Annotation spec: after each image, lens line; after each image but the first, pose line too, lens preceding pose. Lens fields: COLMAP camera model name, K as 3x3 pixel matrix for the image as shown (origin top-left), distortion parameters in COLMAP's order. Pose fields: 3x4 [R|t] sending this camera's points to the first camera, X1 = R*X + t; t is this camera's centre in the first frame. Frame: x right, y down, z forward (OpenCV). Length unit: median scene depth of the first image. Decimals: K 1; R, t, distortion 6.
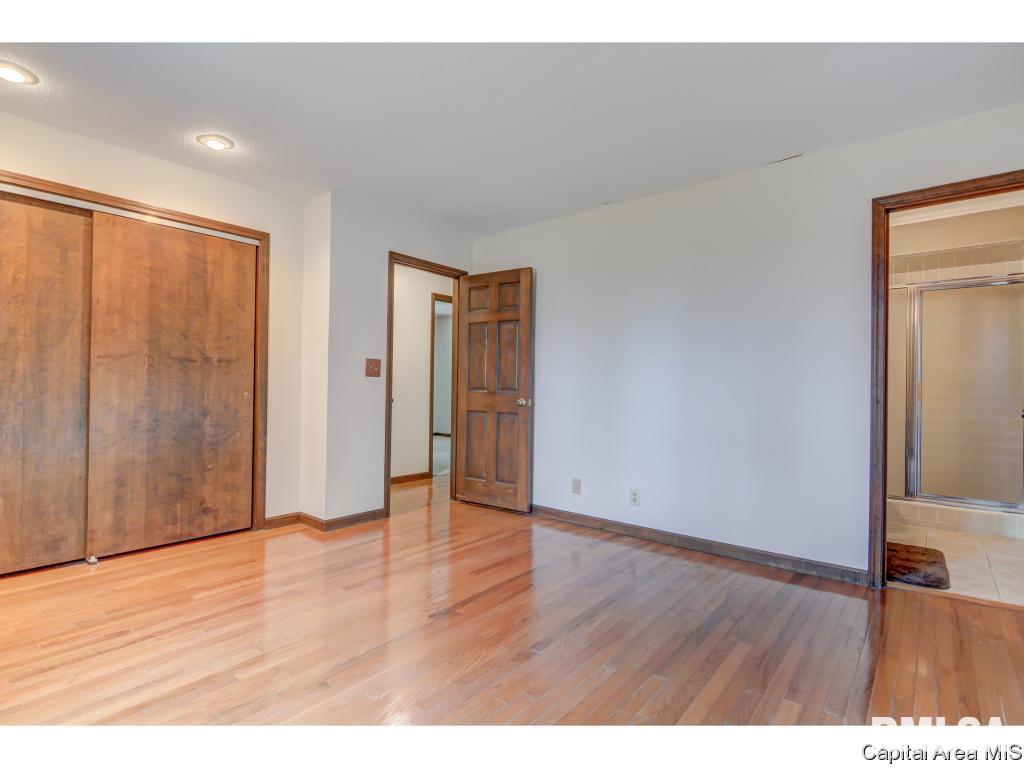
lens RADIAL K [[511.8, 0, 506.7], [0, 511.8, 383.4], [0, 0, 1]] dist [0.001759, 0.000097]
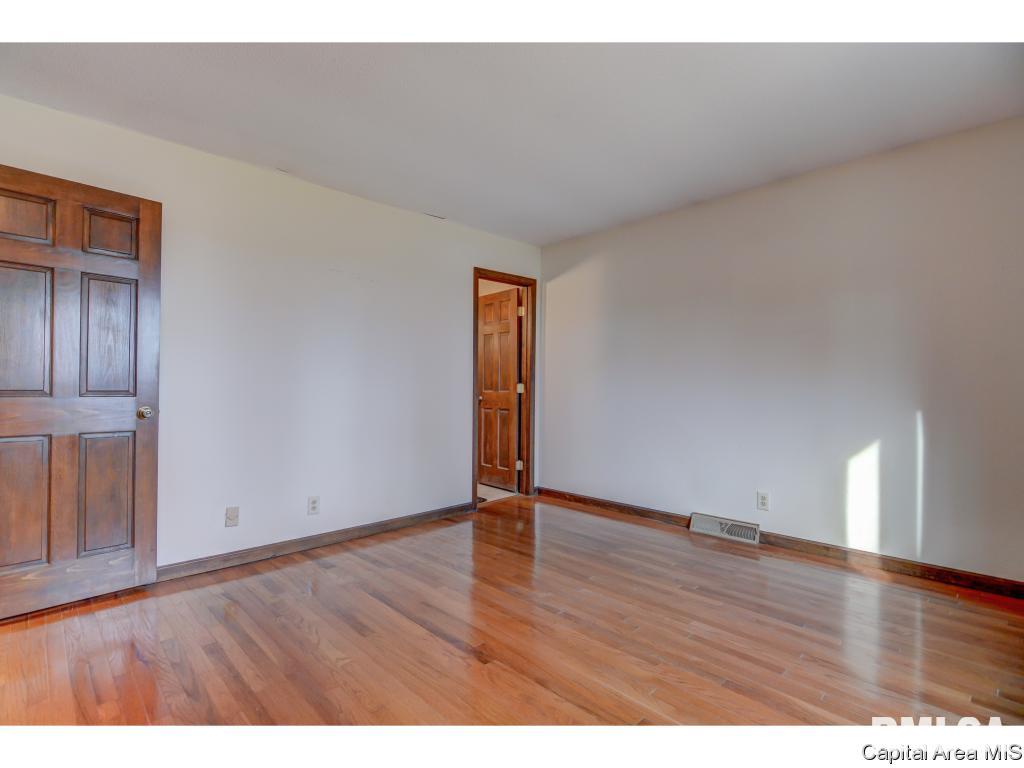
lens RADIAL K [[492.1, 0, 509.8], [0, 492.1, 383.1], [0, 0, 1]] dist [0.004423, -0.007017]
pose [[0.099853, -0.004553, 0.994992, -0.646977], [-0.005569, 0.999971, 0.005135, -0.006023], [-0.994987, -0.006054, 0.099825, 0.600934]]
